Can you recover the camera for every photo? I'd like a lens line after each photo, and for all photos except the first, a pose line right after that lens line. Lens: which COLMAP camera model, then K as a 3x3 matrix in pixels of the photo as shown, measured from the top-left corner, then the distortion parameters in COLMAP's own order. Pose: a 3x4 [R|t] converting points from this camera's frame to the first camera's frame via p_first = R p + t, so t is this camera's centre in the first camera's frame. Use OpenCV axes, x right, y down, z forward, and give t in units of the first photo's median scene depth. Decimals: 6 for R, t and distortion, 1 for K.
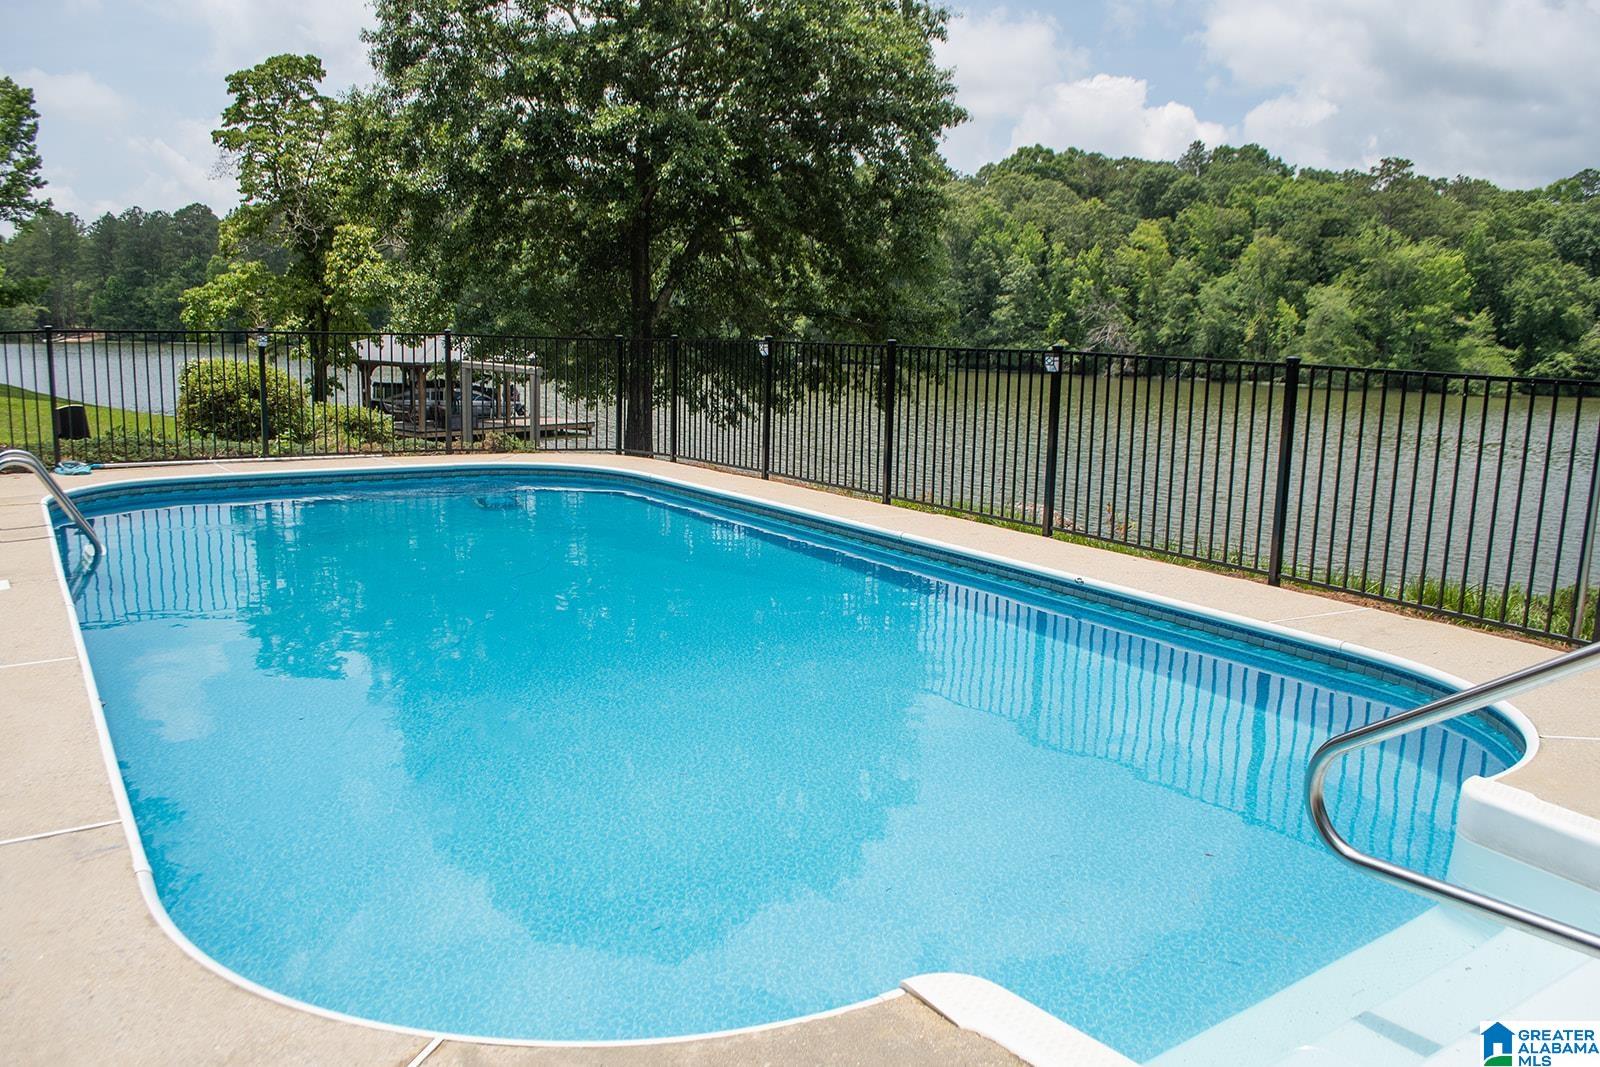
lens RADIAL K [[1263.5, 0, 782.1], [0, 1263.5, 567.8], [0, 0, 1]] dist [-0.087503, 0.010489]
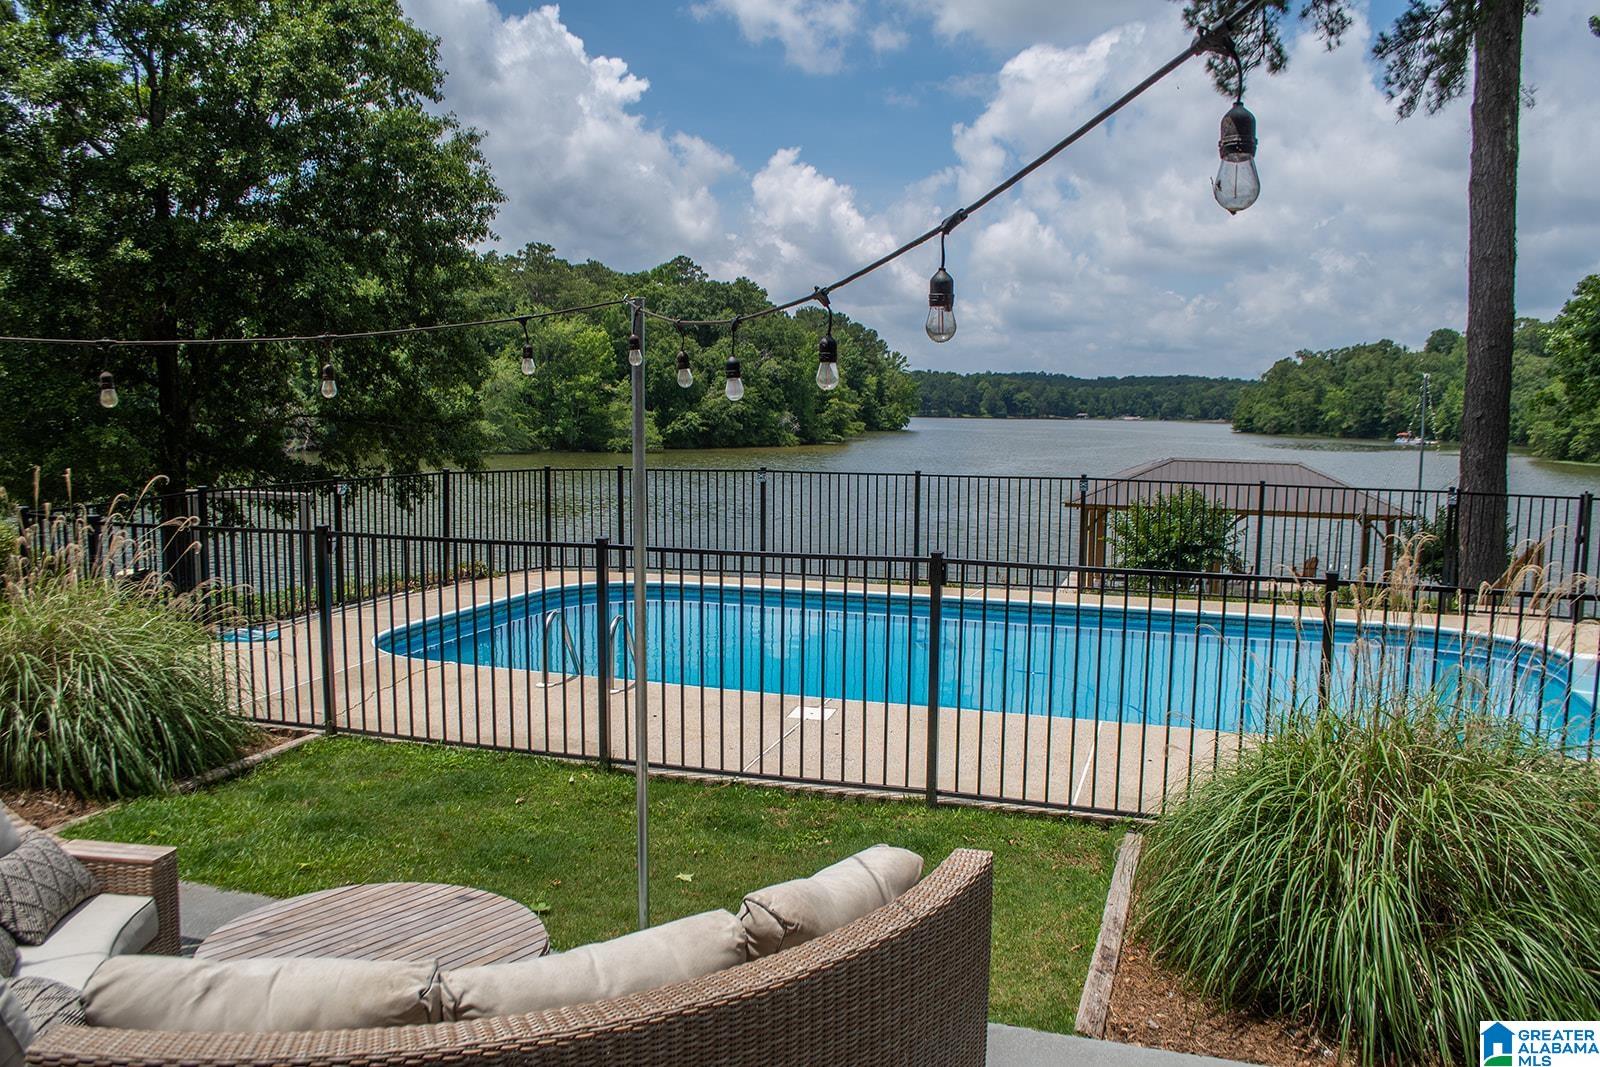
lens RADIAL K [[1263.5, 0, 788.1], [0, 1263.5, 570.3], [0, 0, 1]] dist [-0.087503, 0.010489]
pose [[0.776034, -0.095055, 0.623486, -0.059152], [0.126413, 0.991959, -0.006112, -0.004853], [-0.617892, 0.083560, 0.781810, -0.001562]]
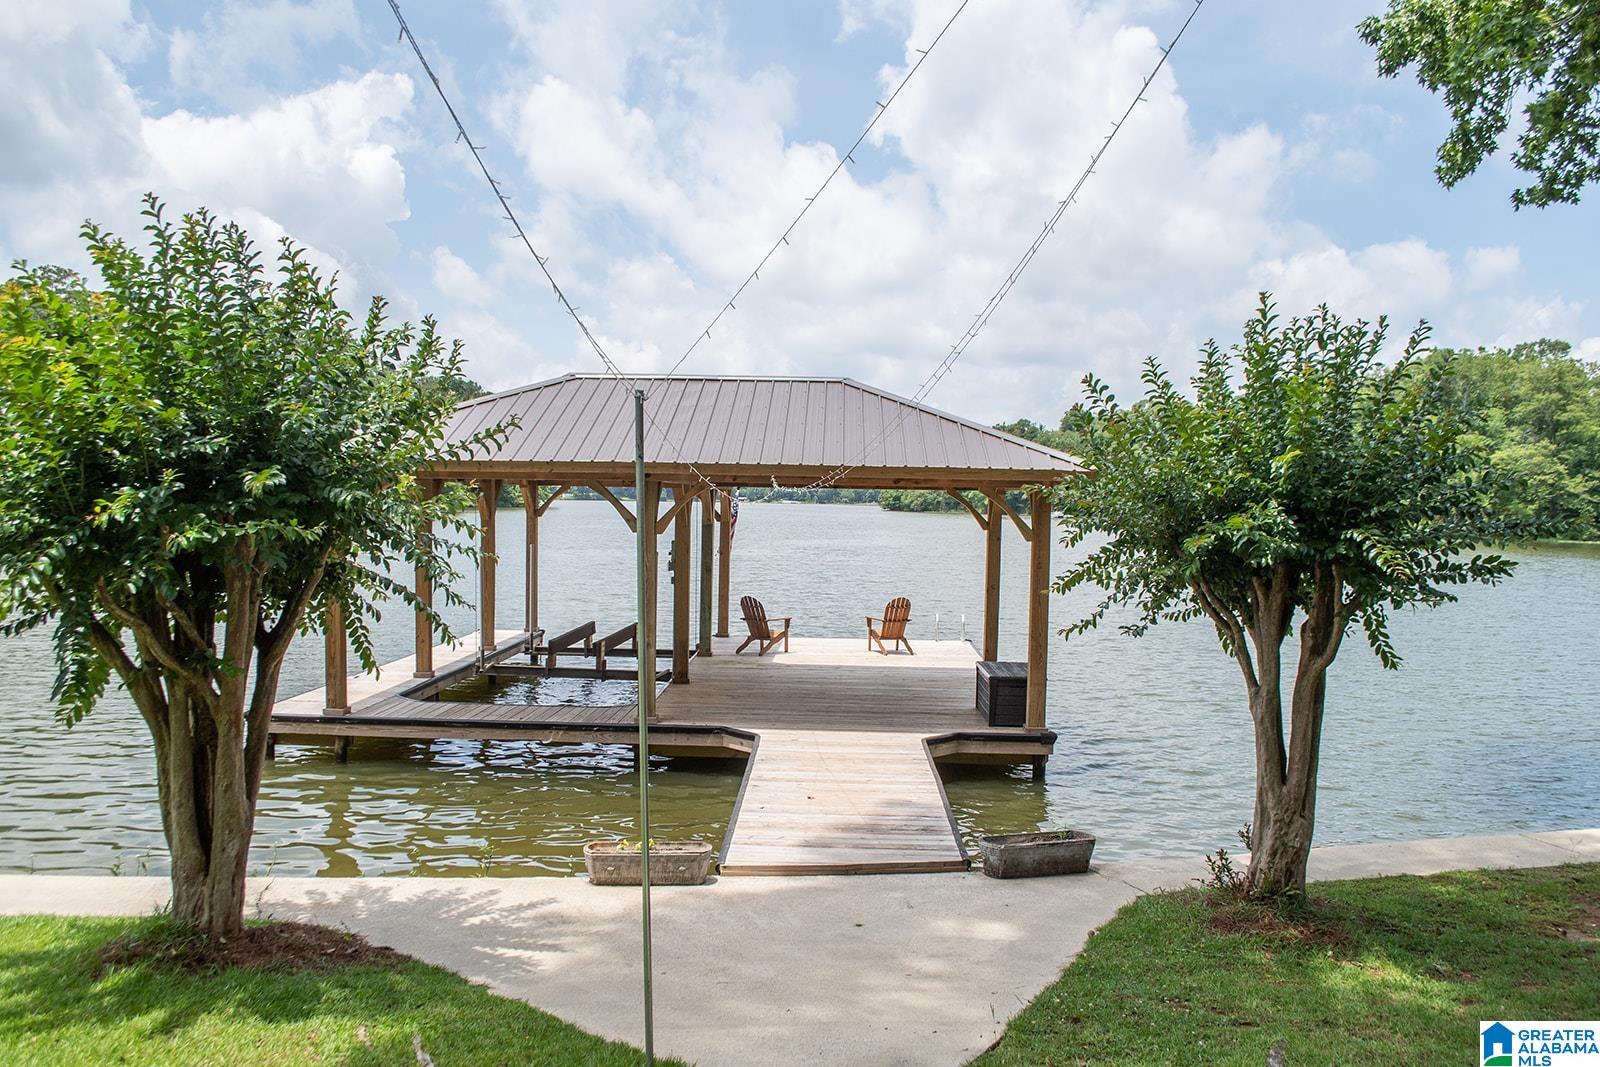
lens RADIAL K [[1263.5, 0, 785.2], [0, 1263.5, 545.3], [0, 0, 1]] dist [-0.087503, 0.010489]
pose [[0.589027, -0.042999, 0.806969, 0.072486], [0.151018, 0.986849, -0.057648, 0.005121], [-0.793877, 0.155823, 0.587774, 0.062951]]
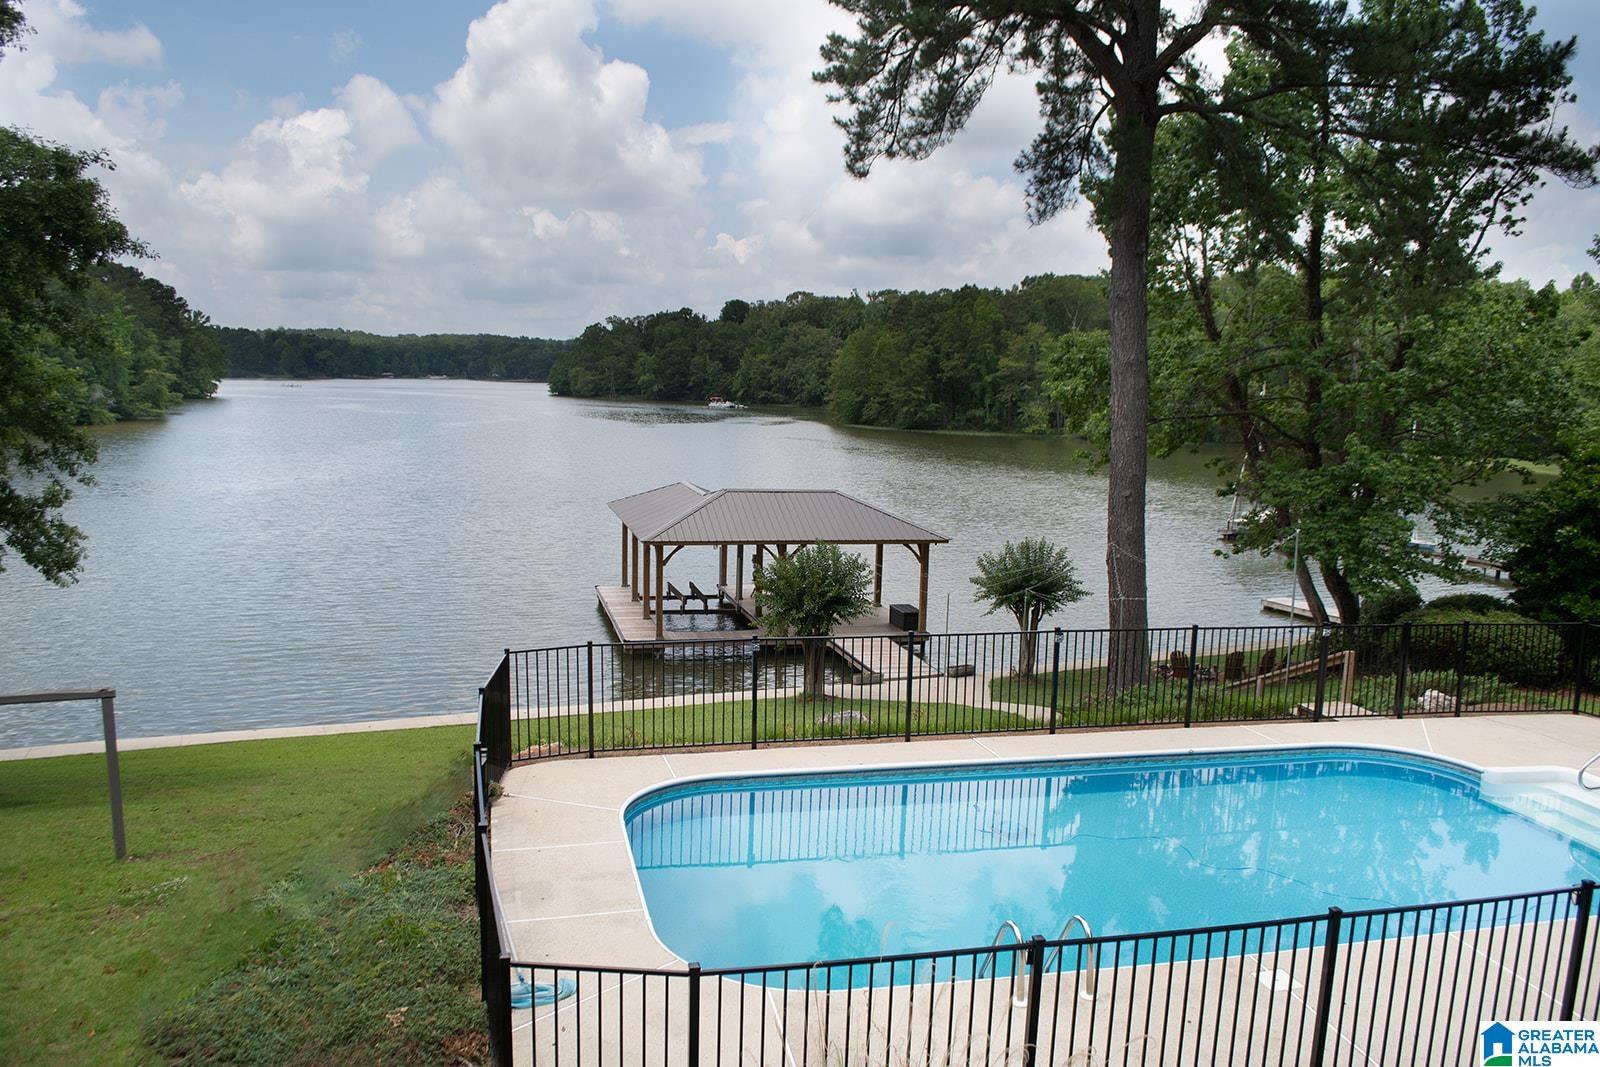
lens RADIAL K [[1263.5, 0, 790.9], [0, 1263.5, 561.3], [0, 0, 1]] dist [-0.087503, 0.010489]
pose [[0.338229, -0.150692, 0.928921, -0.083094], [0.161740, 0.981716, 0.100365, -0.027369], [-0.927061, 0.116298, 0.356418, 0.037603]]
